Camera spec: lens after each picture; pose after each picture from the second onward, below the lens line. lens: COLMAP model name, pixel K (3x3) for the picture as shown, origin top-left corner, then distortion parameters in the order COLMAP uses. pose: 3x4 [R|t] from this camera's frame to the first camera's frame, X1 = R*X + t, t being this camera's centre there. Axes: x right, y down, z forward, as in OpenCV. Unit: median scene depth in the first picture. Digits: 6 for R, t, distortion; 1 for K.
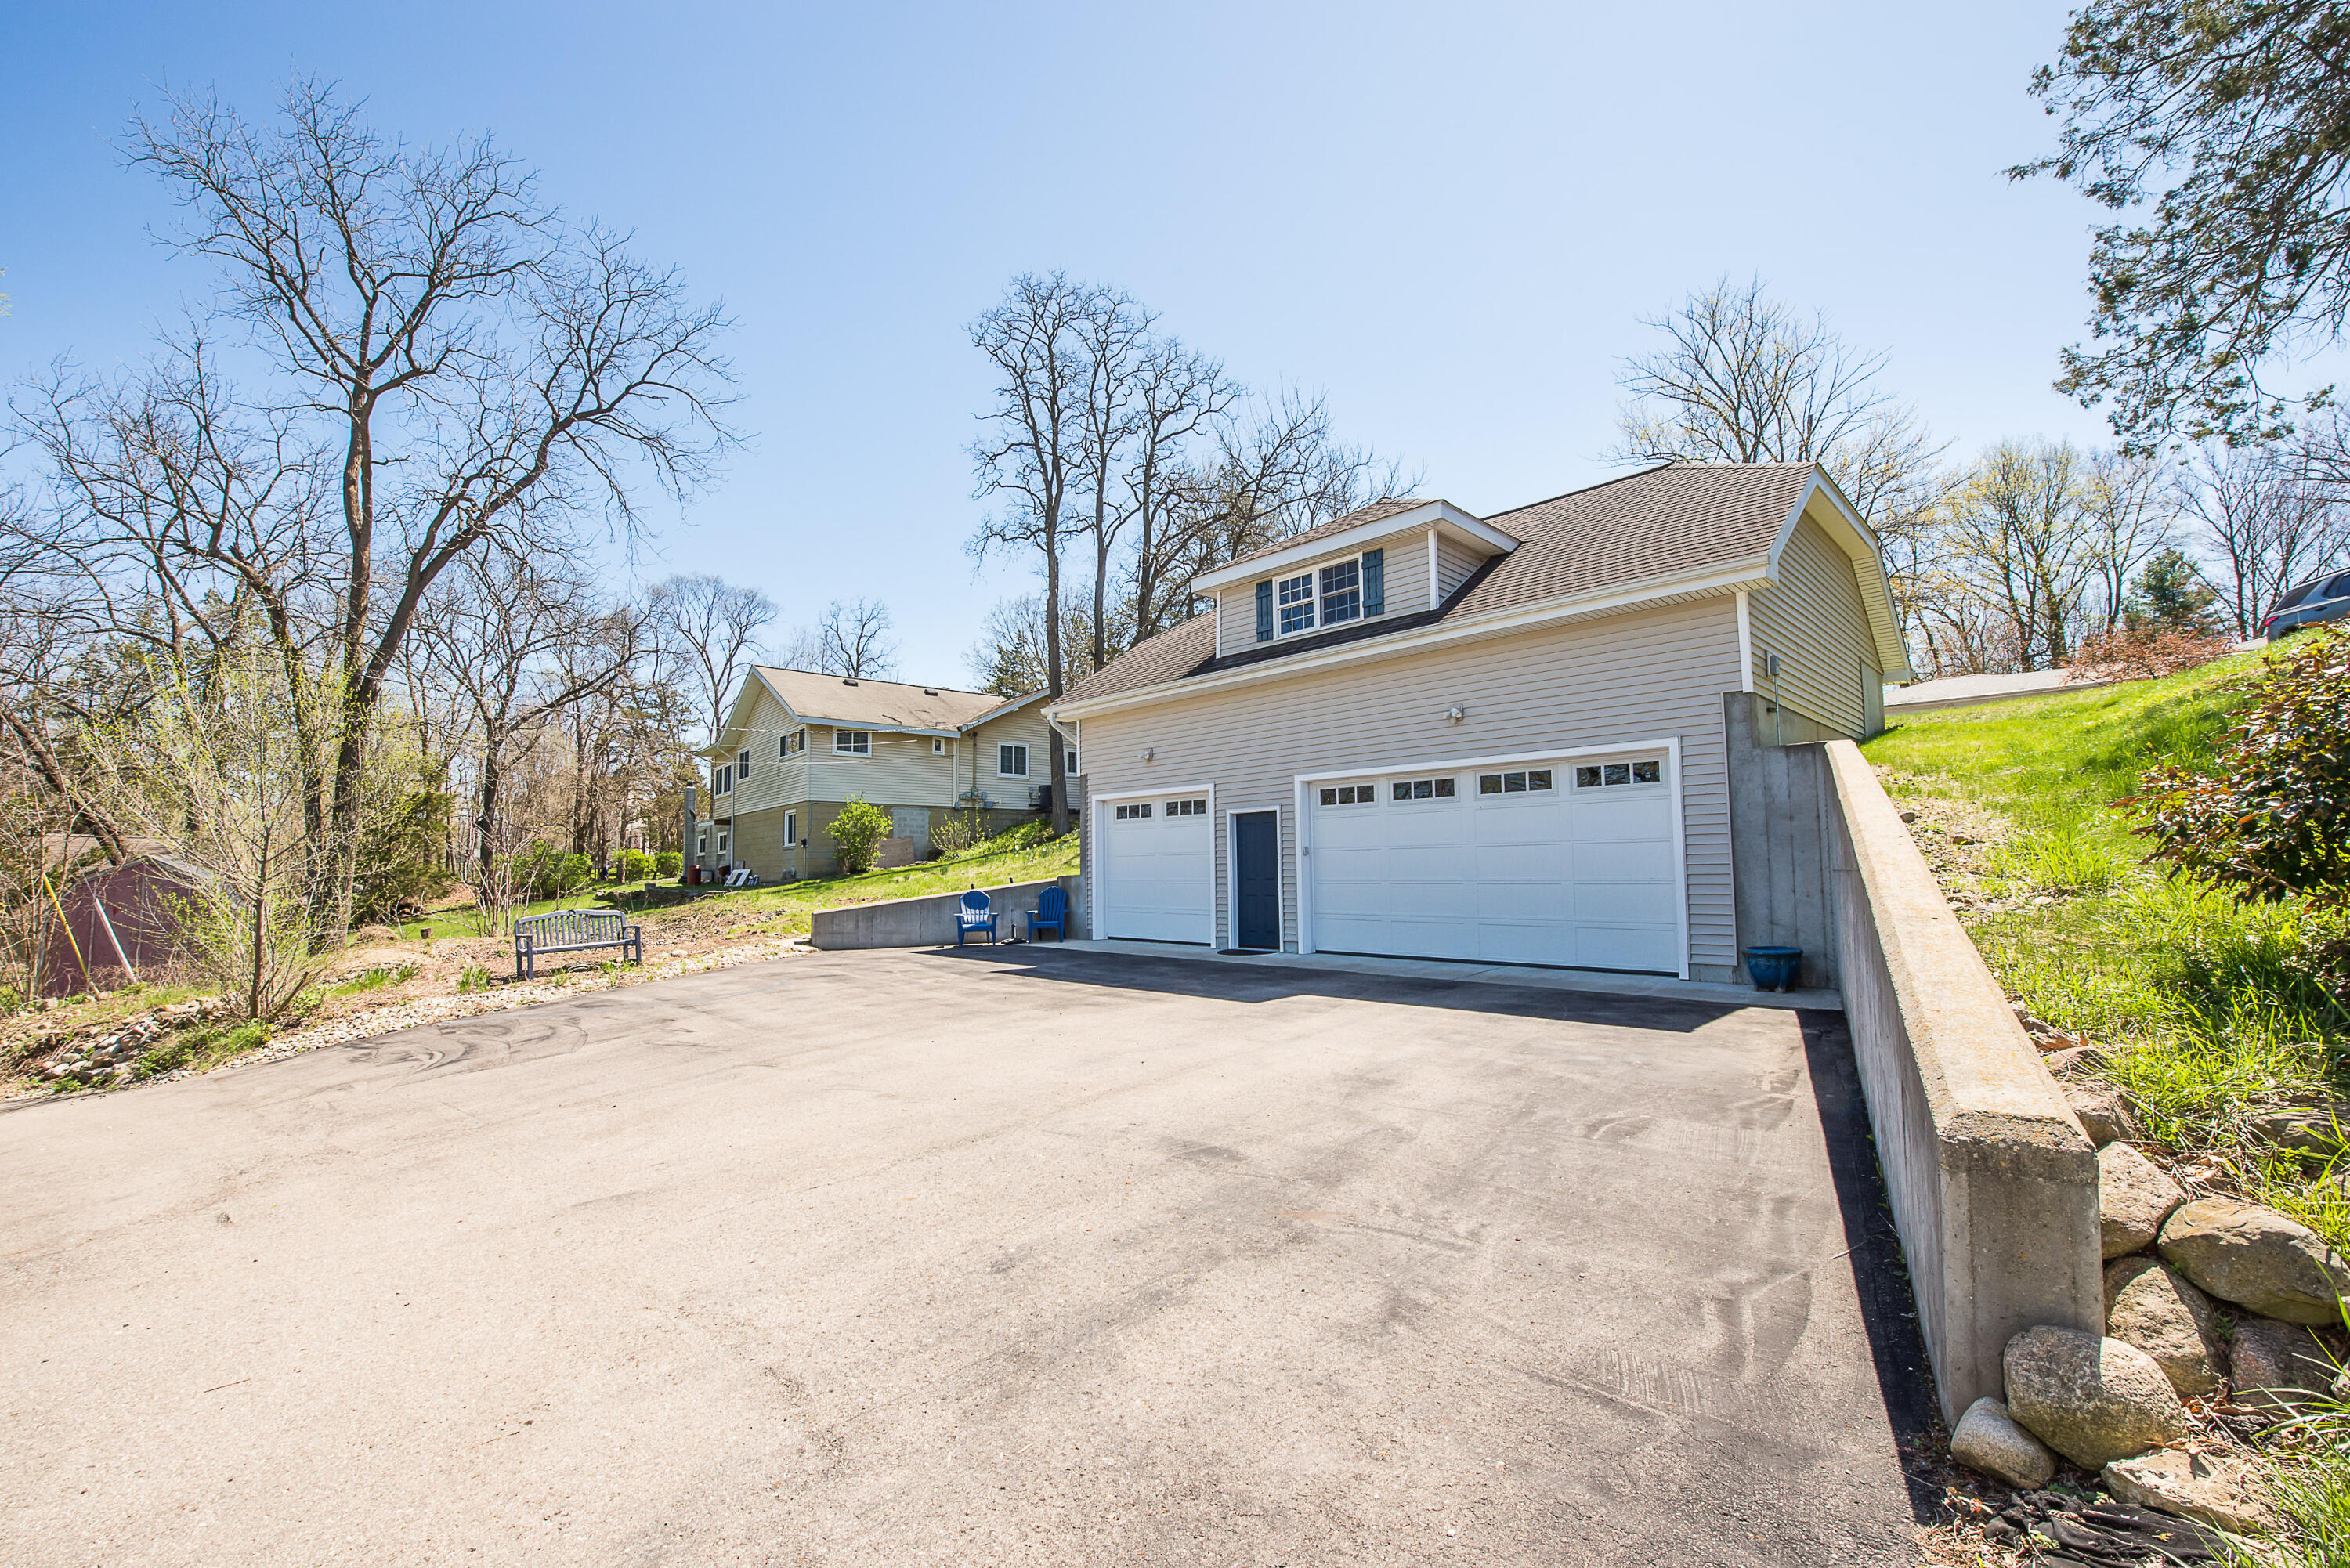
lens RADIAL K [[939.2, 0, 1175.0], [0, 939.2, 784.0], [0, 0, 1]] dist [-0.000565, -0.000094]
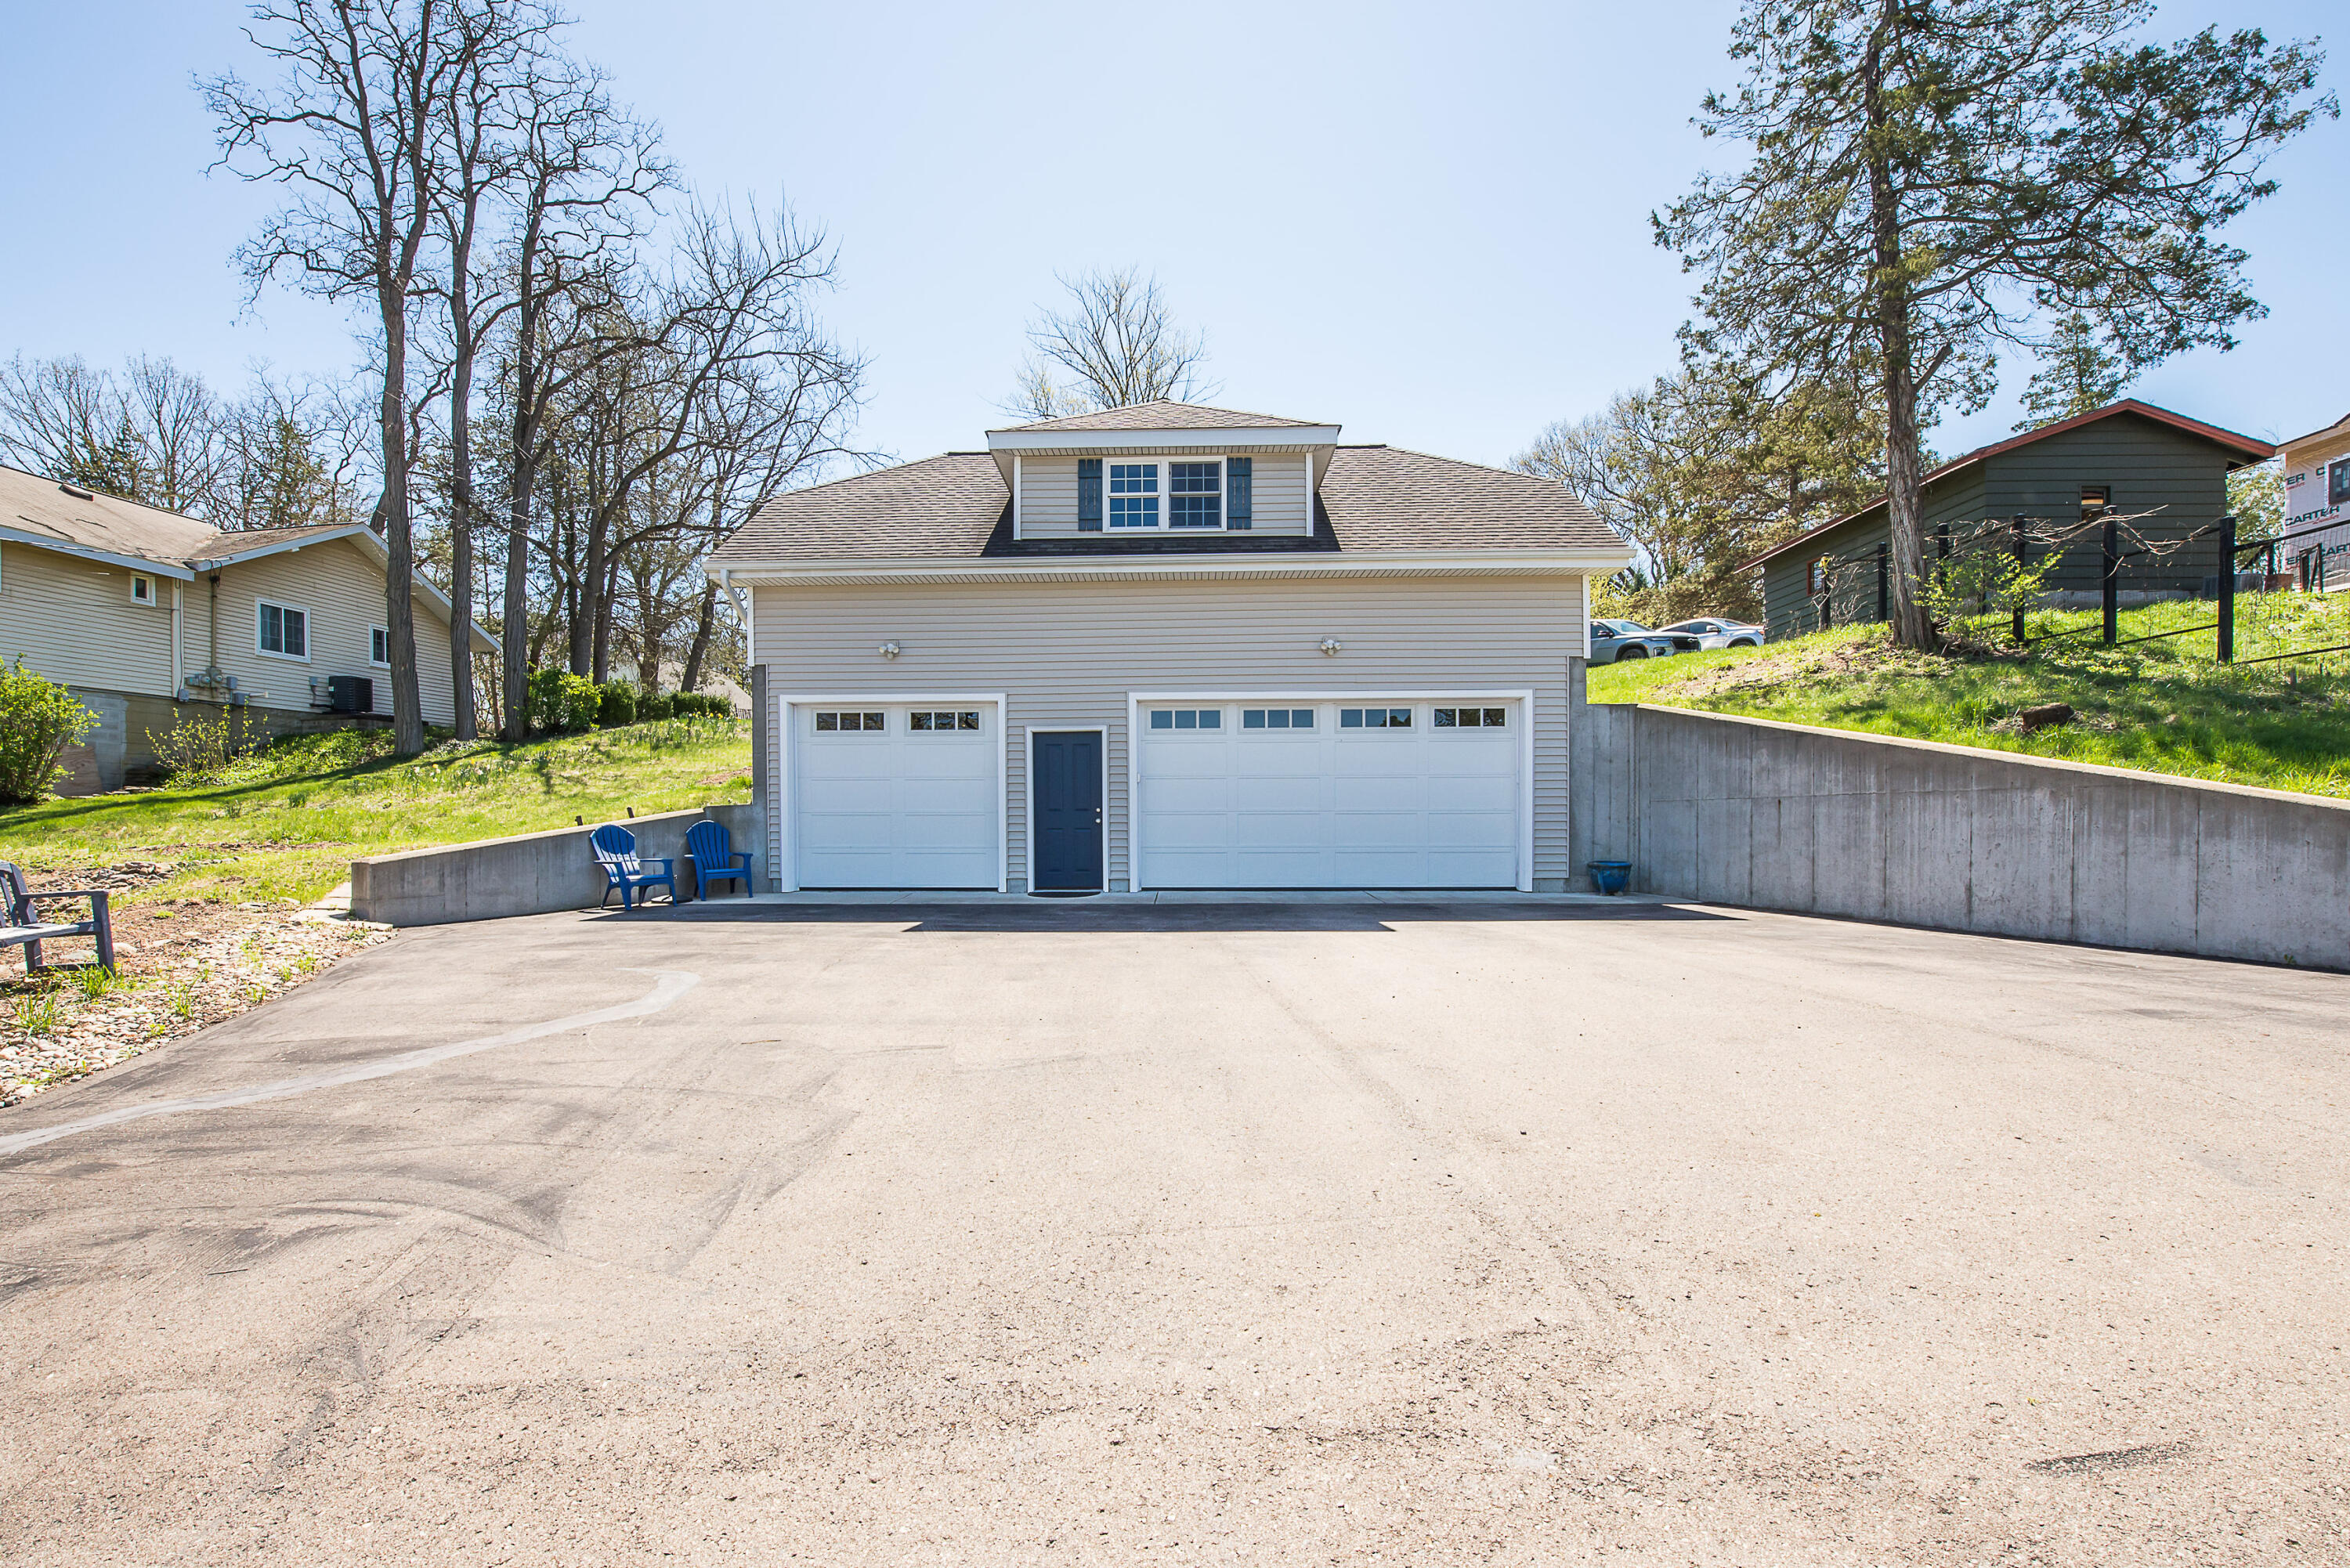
lens RADIAL K [[983.7, 0, 1212.0], [0, 983.7, 814.7], [0, 0, 1]] dist [-0.019623, -0.000628]
pose [[0.725594, 0.007178, 0.688085, -0.438300], [-0.067752, 0.995832, 0.061058, 0.042438], [-0.684779, -0.090923, 0.723056, 0.261563]]
